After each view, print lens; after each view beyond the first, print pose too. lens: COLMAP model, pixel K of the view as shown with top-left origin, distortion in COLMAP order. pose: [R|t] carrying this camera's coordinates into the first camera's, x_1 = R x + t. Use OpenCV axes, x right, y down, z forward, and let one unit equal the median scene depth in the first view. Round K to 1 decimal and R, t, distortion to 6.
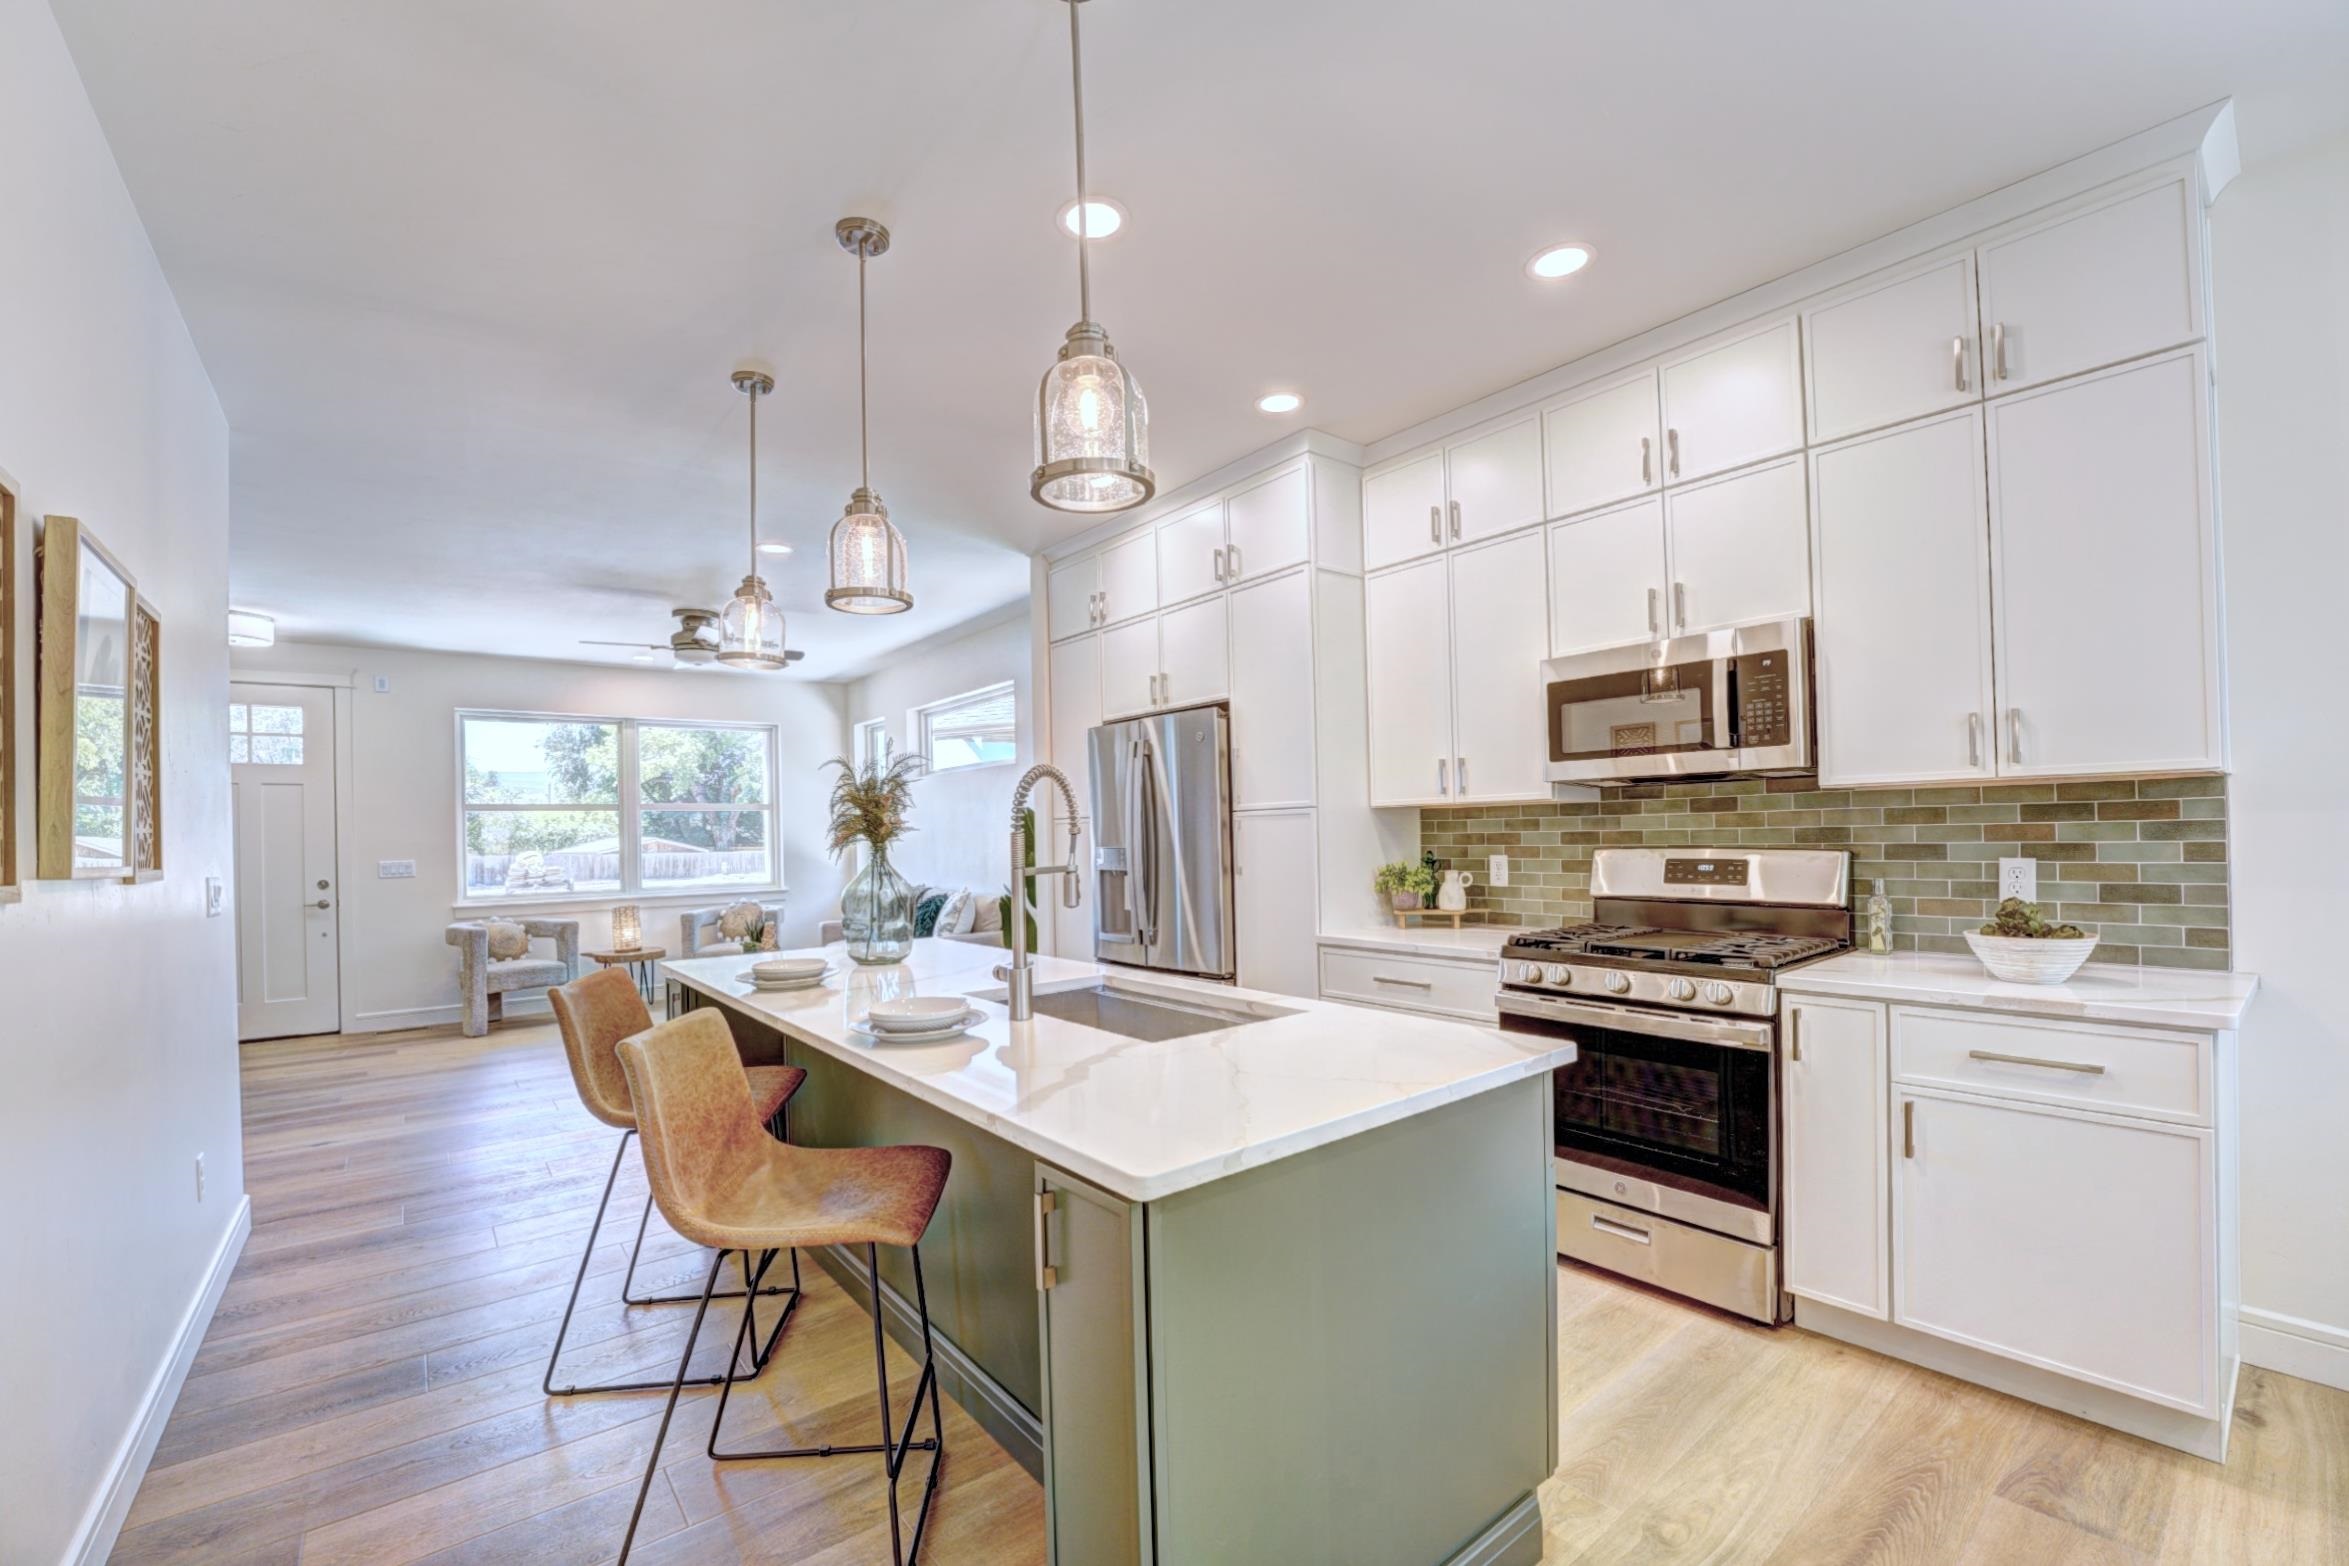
lens RADIAL K [[965.2, 0, 1156.6], [0, 965.2, 809.3], [0, 0, 1]] dist [-0.026246, 0.000087]
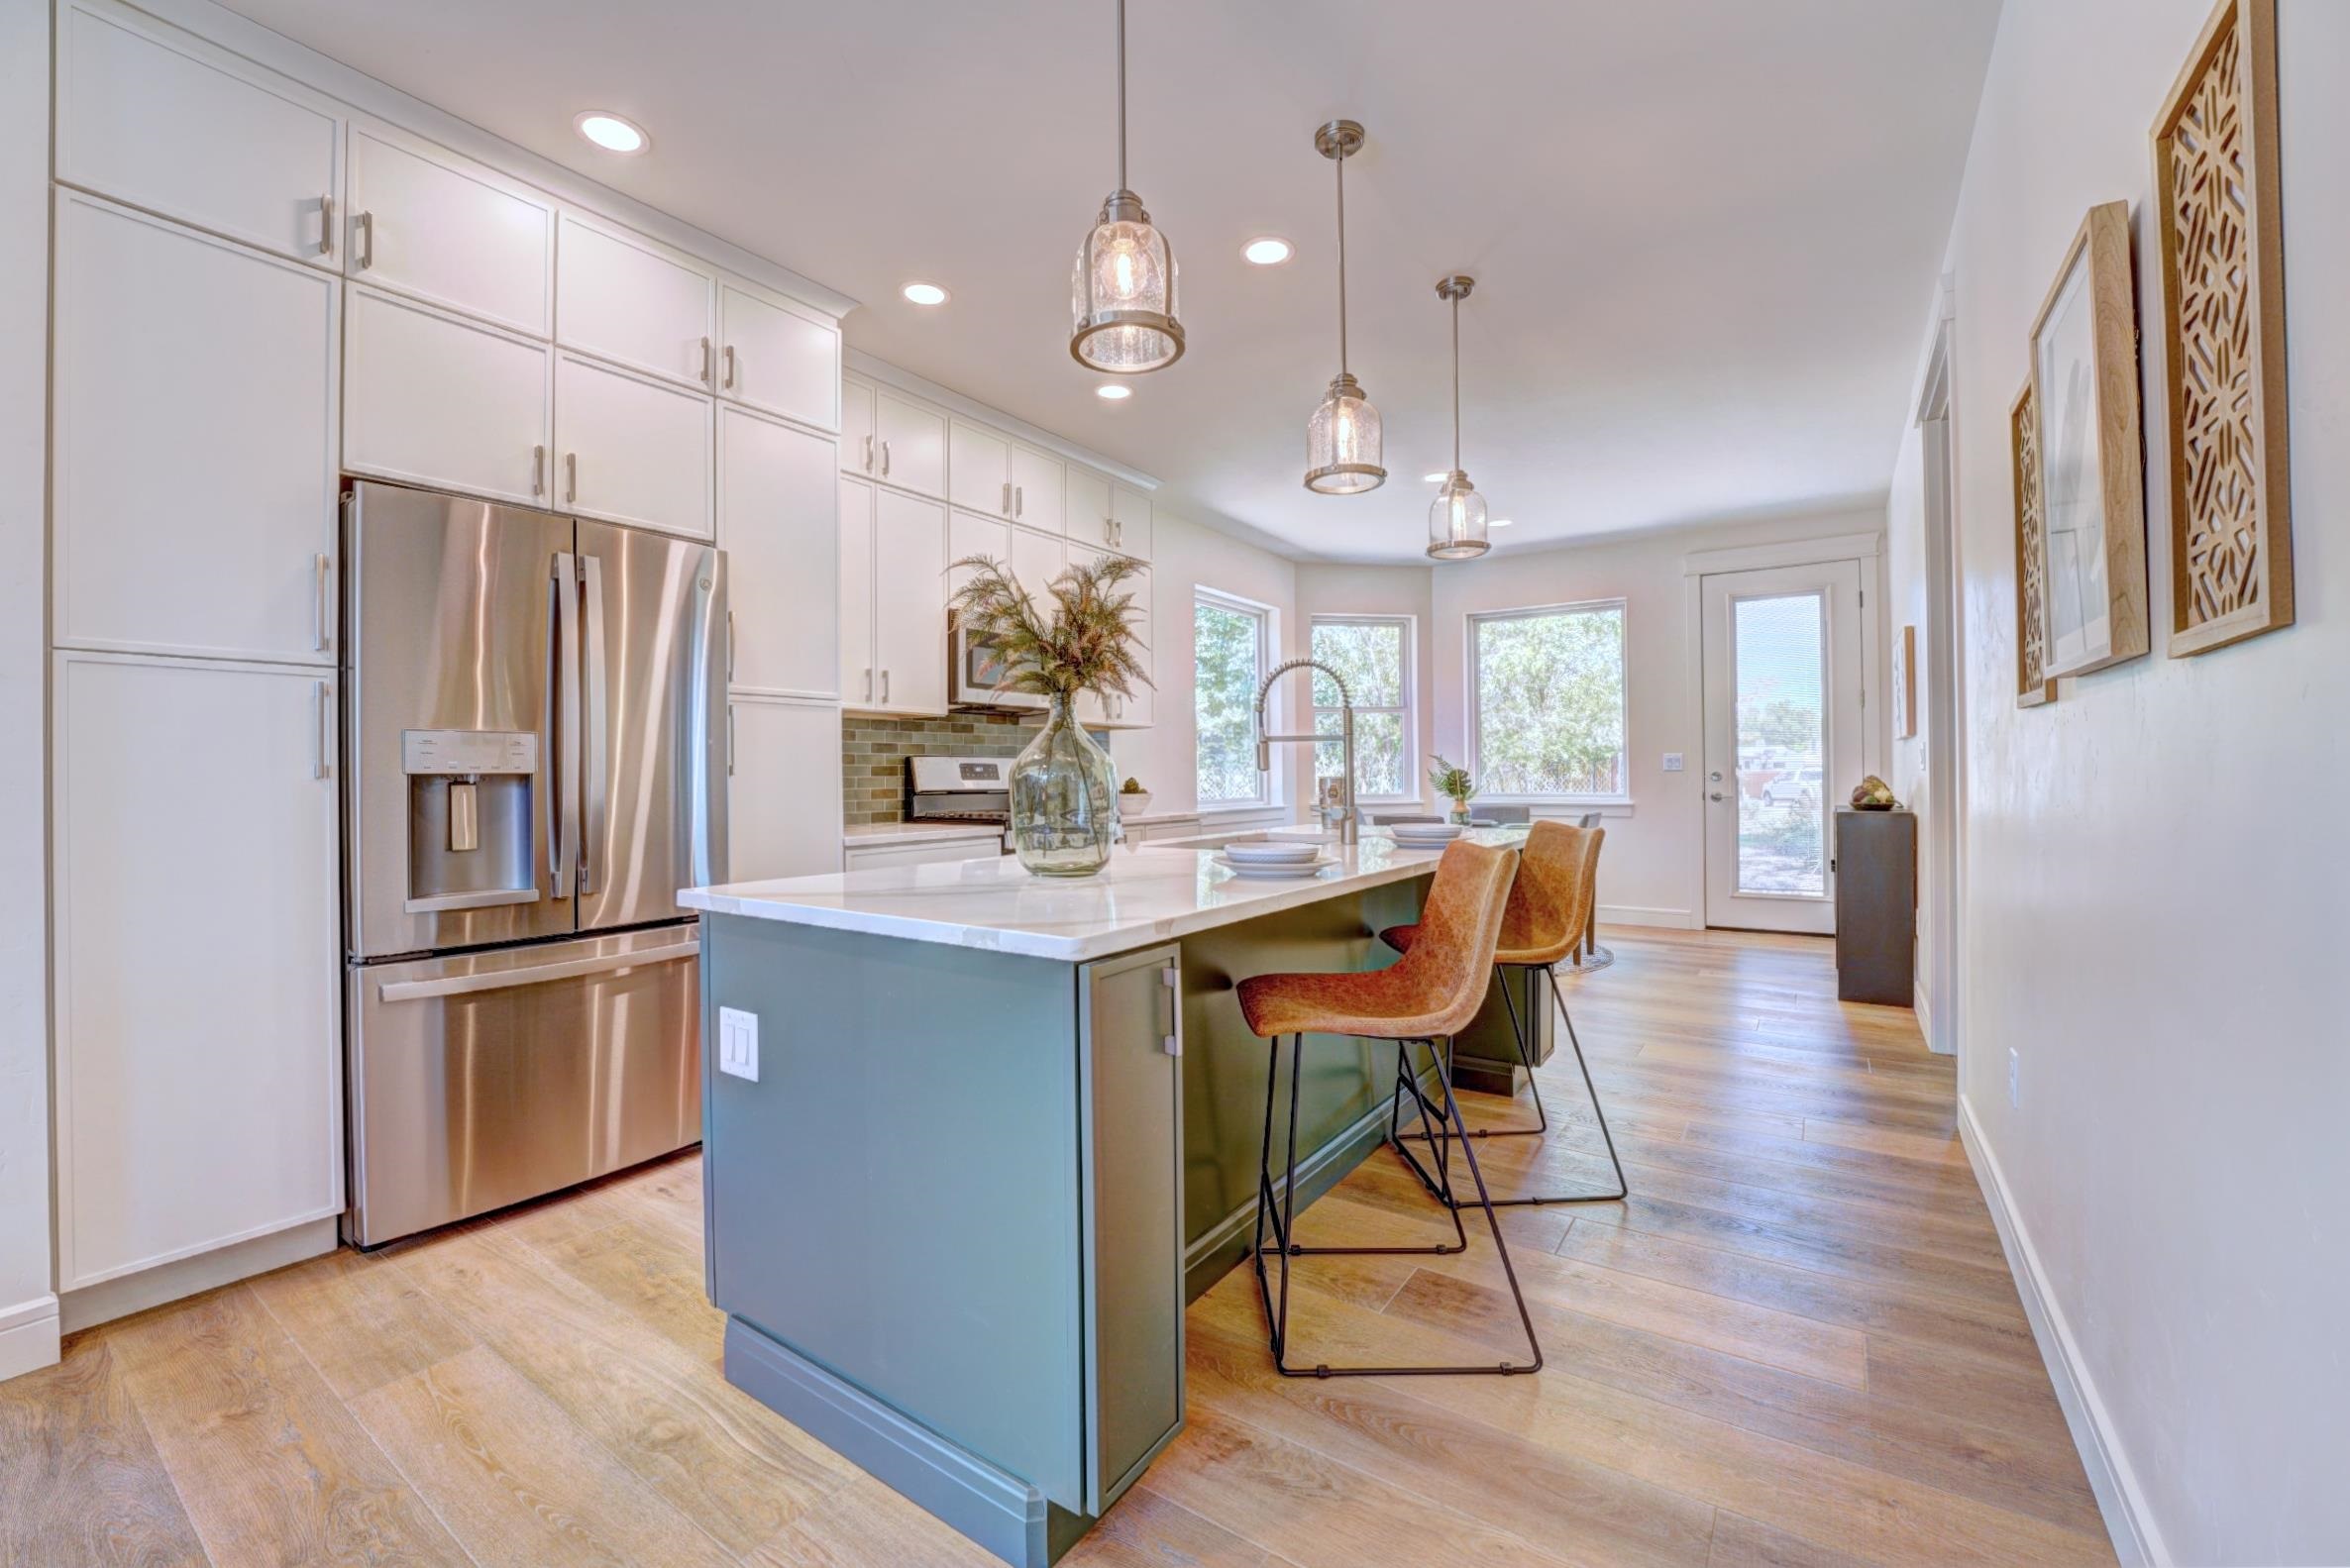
lens RADIAL K [[960.7, 0, 1167.7], [0, 960.7, 784.3], [0, 0, 1]] dist [-0.022190, 0.000368]
pose [[-0.296892, 0.017839, 0.954744, -0.839052], [-0.004920, 0.999784, -0.020211, 0.098615], [-0.954898, -0.010698, -0.296740, 1.004485]]
